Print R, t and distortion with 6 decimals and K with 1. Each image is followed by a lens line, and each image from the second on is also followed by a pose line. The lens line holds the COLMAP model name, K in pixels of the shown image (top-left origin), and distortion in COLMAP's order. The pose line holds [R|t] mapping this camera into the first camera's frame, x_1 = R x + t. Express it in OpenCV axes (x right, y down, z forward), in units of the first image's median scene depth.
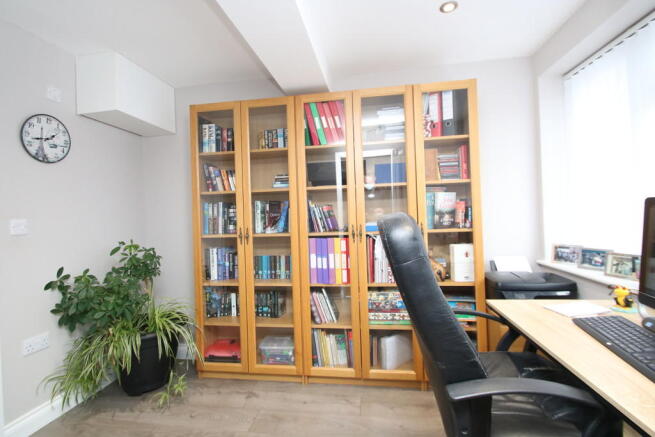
lens RADIAL K [[303.6, 0, 327.5], [0, 303.6, 218.5], [0, 0, 1]] dist [-0.000796, 0.000013]
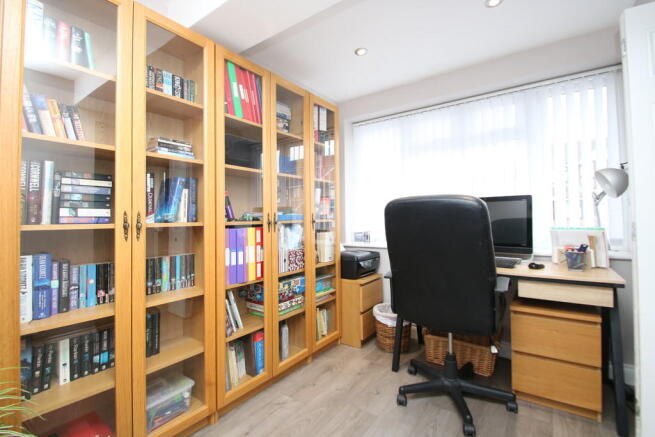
lens RADIAL K [[303.6, 0, 327.5], [0, 303.6, 218.5], [0, 0, 1]] dist [-0.000796, 0.000013]
pose [[0.452173, 0.026913, 0.891524, -0.642667], [0.010715, 0.999309, -0.035601, 0.070122], [-0.891866, 0.025650, 0.451572, 0.404716]]
